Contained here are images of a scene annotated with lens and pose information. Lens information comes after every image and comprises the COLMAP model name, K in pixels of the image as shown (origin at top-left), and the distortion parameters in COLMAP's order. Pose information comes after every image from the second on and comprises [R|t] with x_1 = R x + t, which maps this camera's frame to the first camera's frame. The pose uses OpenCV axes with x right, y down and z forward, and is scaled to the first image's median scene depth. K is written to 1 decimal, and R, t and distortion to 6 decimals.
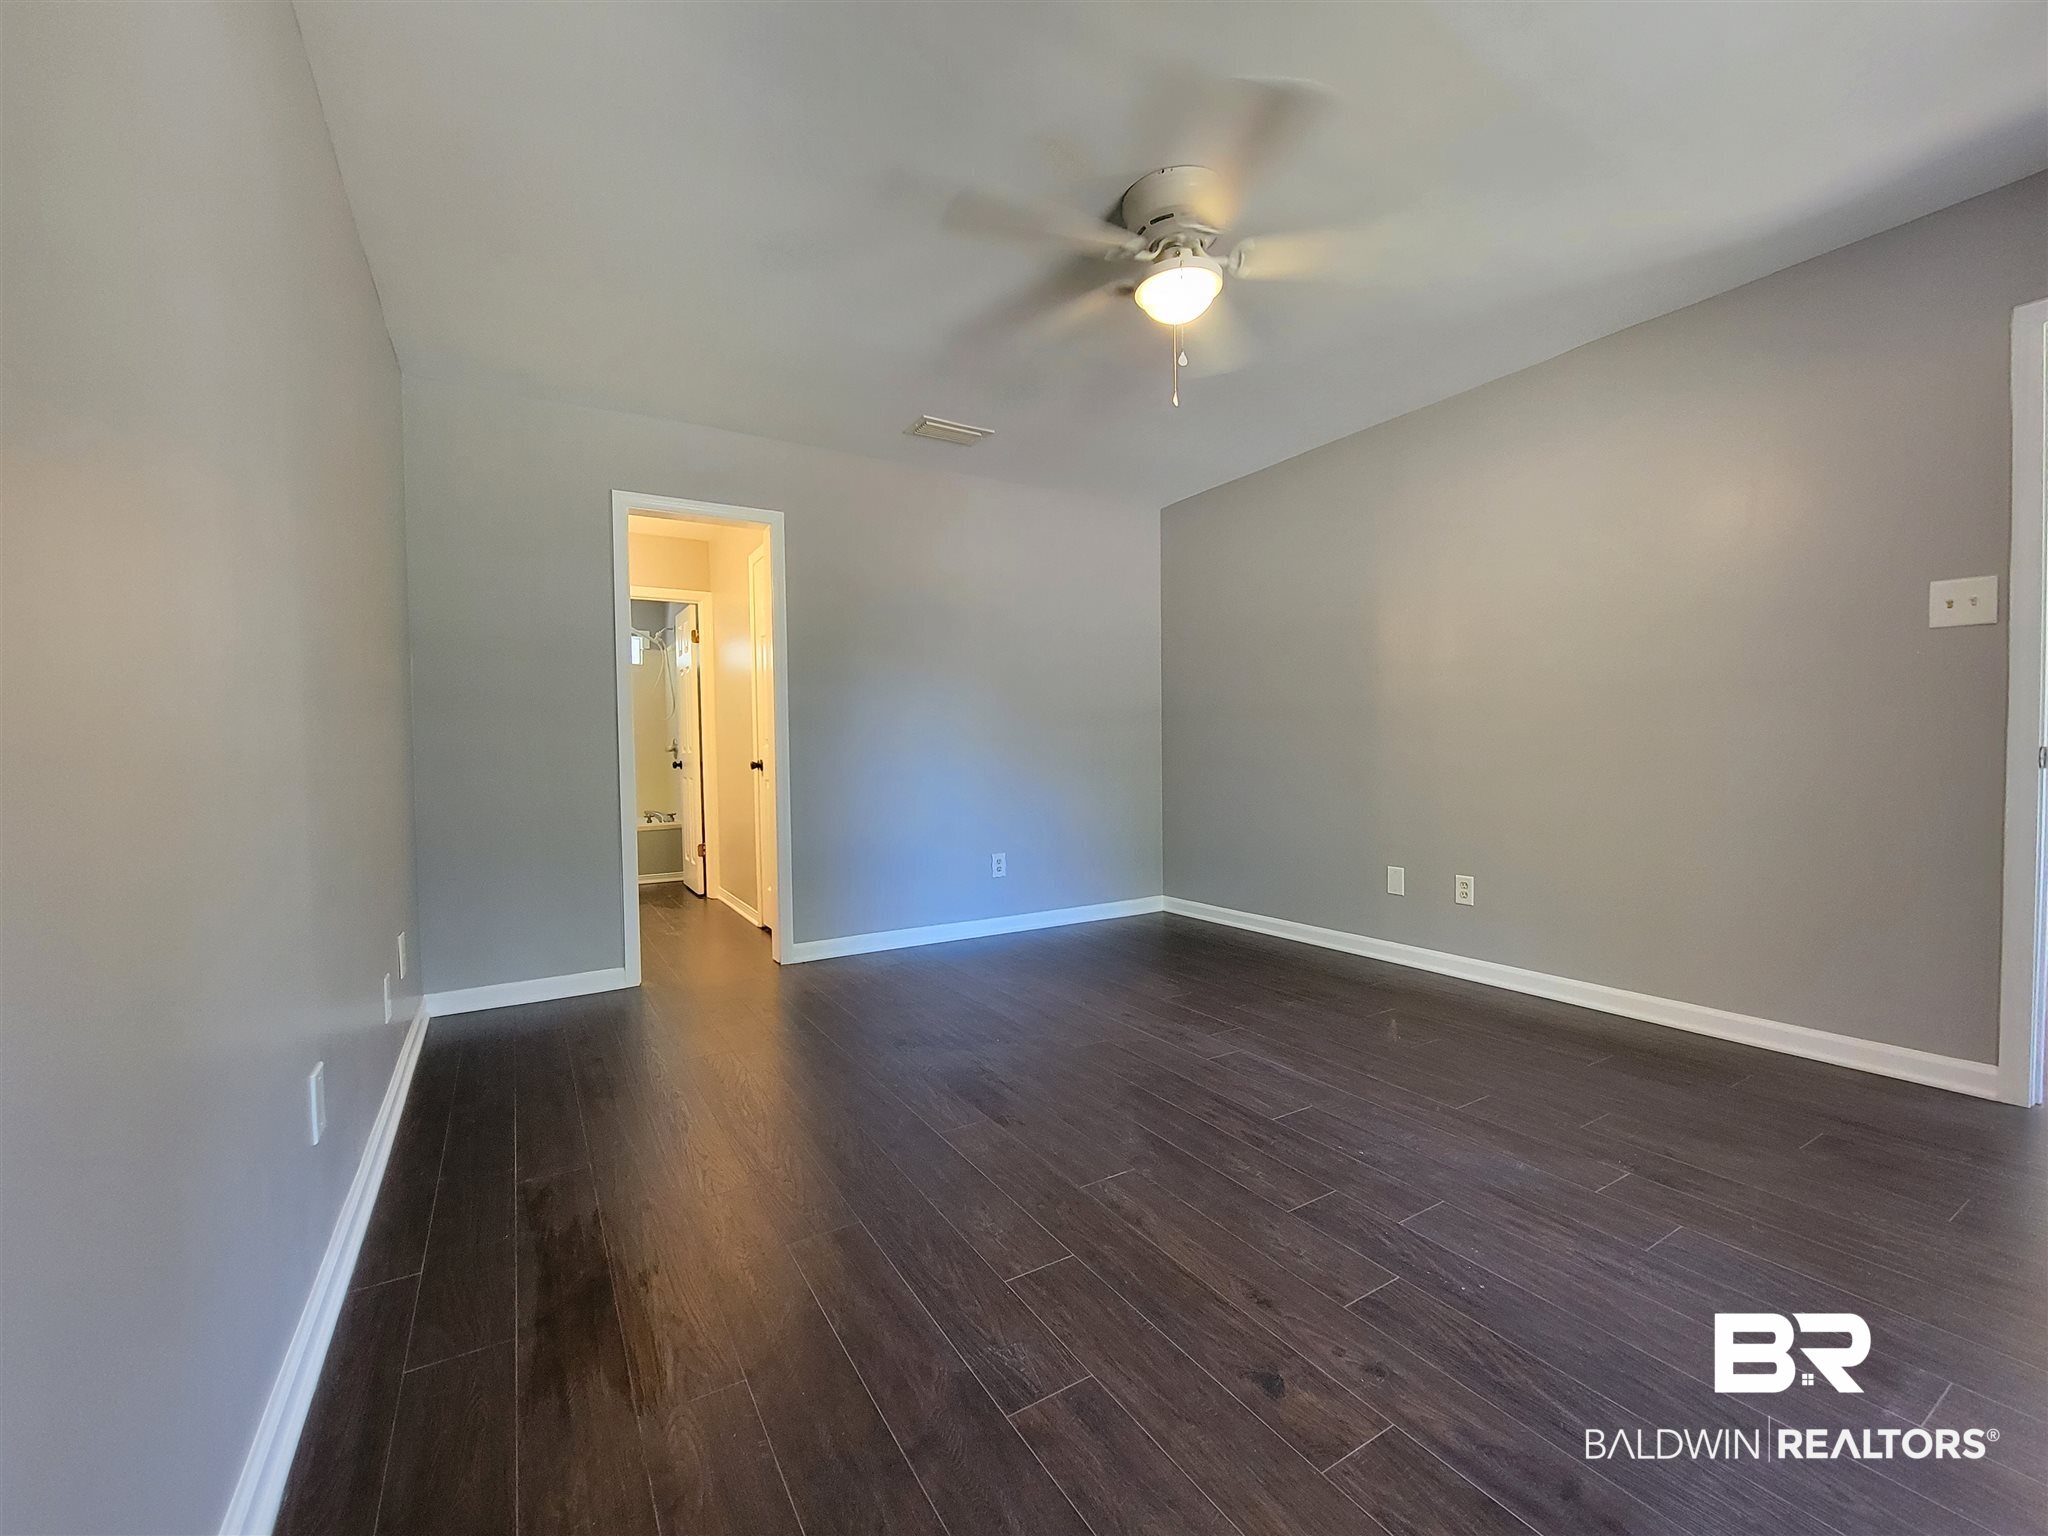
lens RADIAL K [[838.7, 0, 1019.4], [0, 838.7, 767.9], [0, 0, 1]] dist [-0.003998, -0.000005]
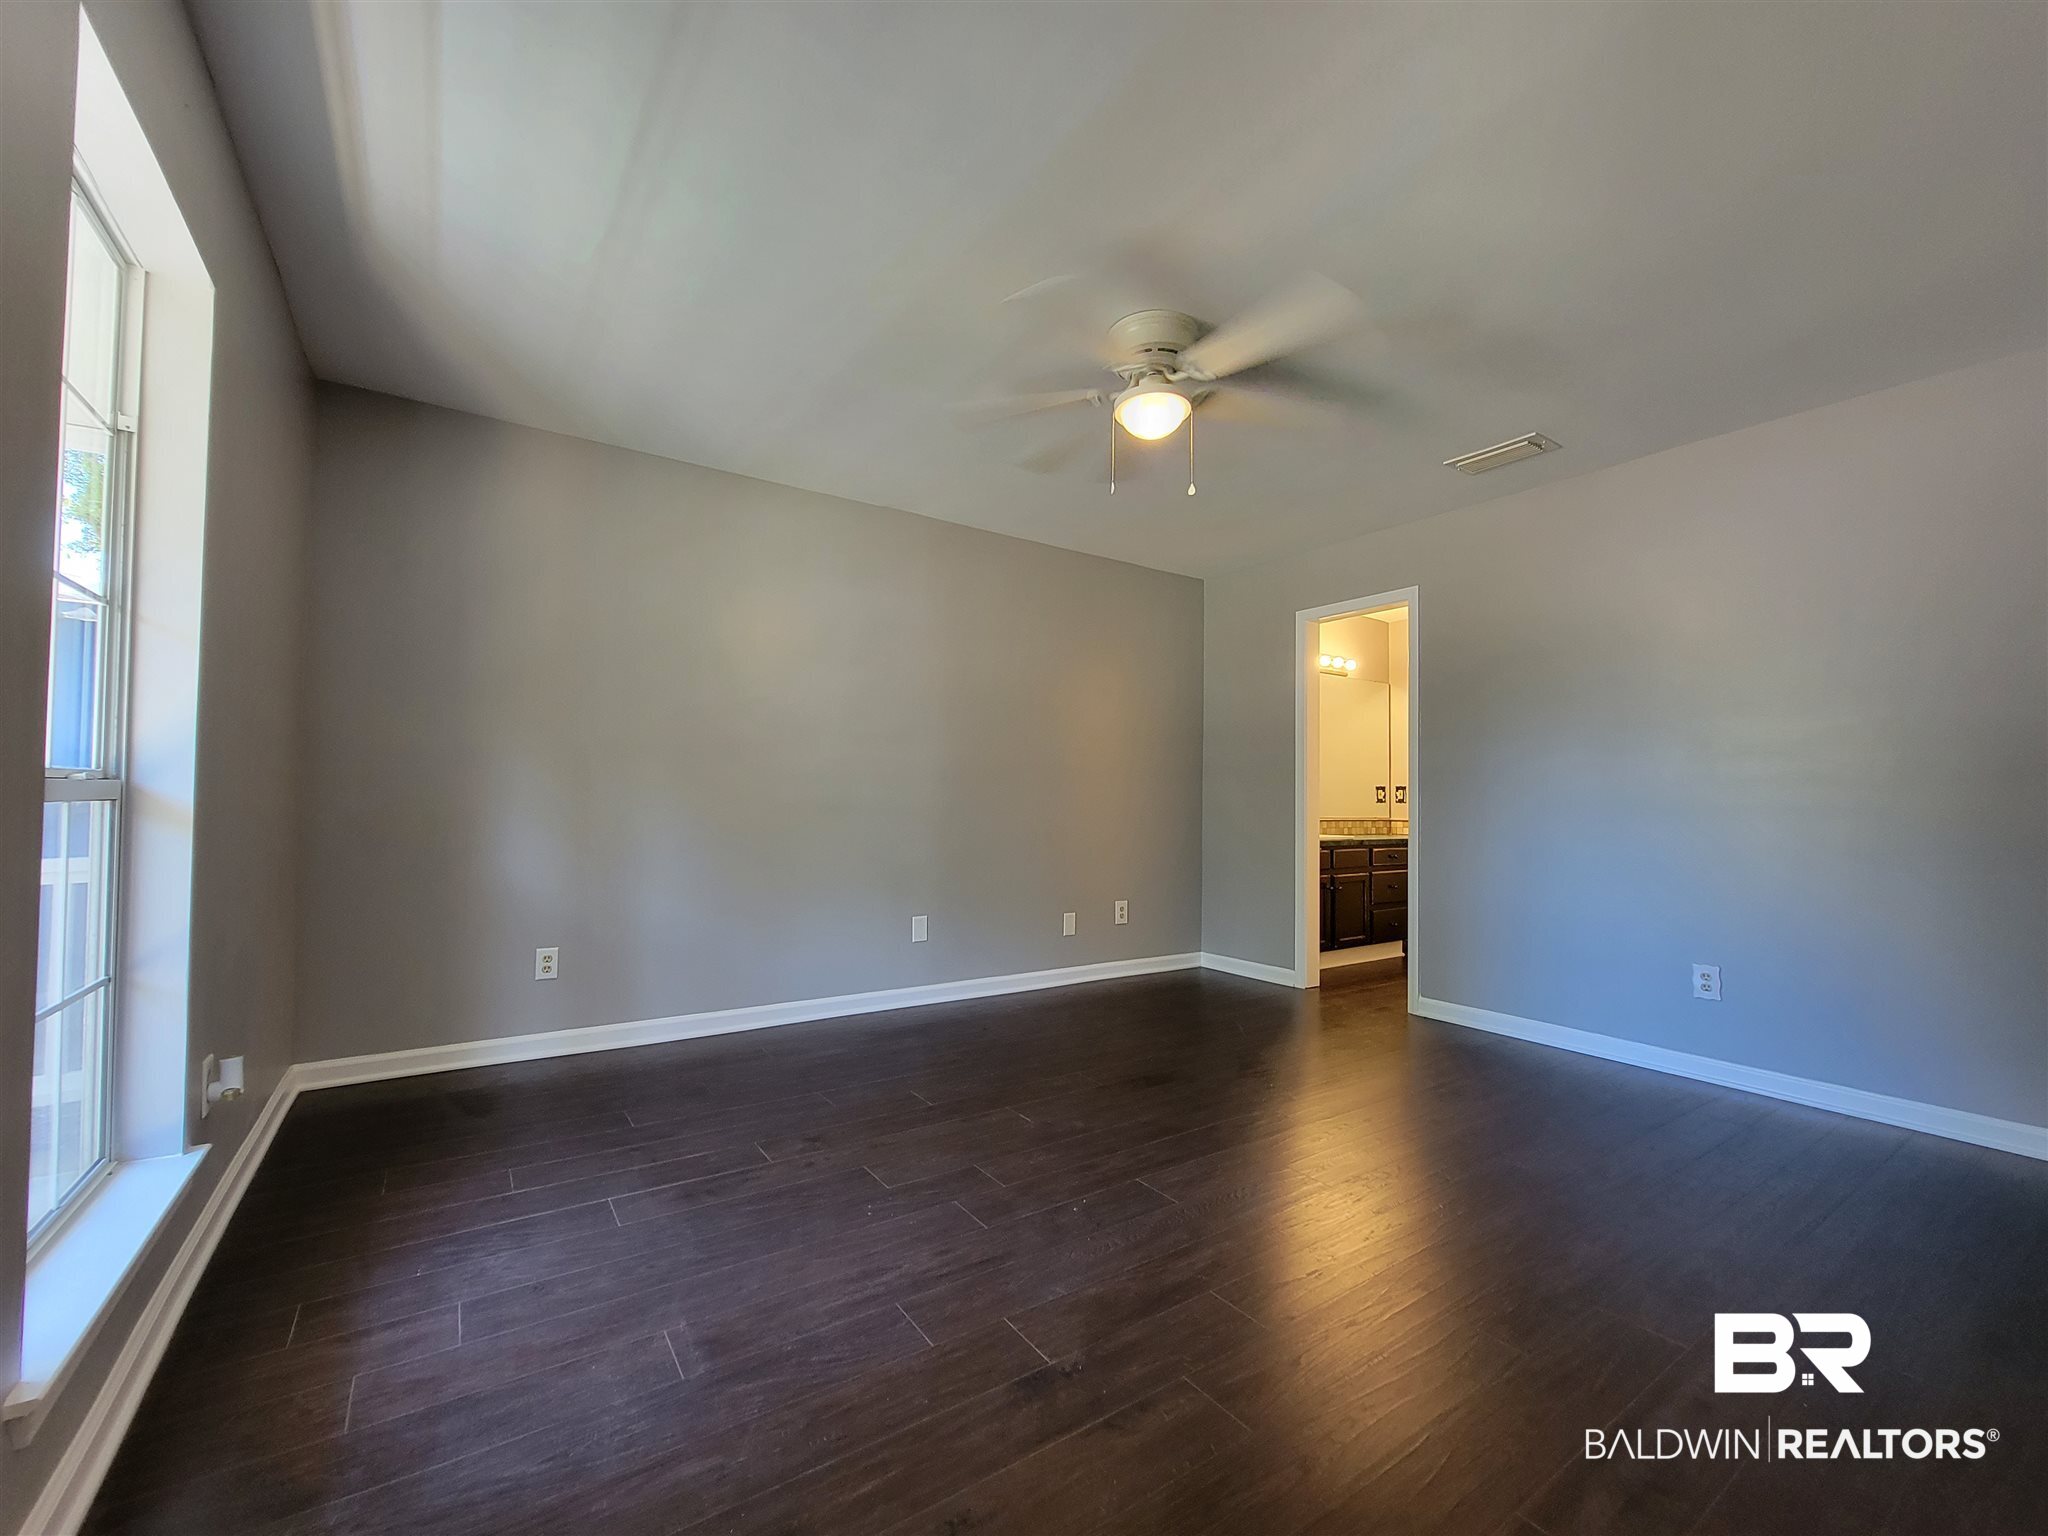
lens RADIAL K [[838.7, 0, 1010.5], [0, 838.7, 762.9], [0, 0, 1]] dist [-0.003998, -0.000005]
pose [[0.048144, -0.027833, -0.998453, 1.602399], [-0.037393, 0.998861, -0.029647, -0.062114], [0.998140, 0.038762, 0.047049, 0.939445]]
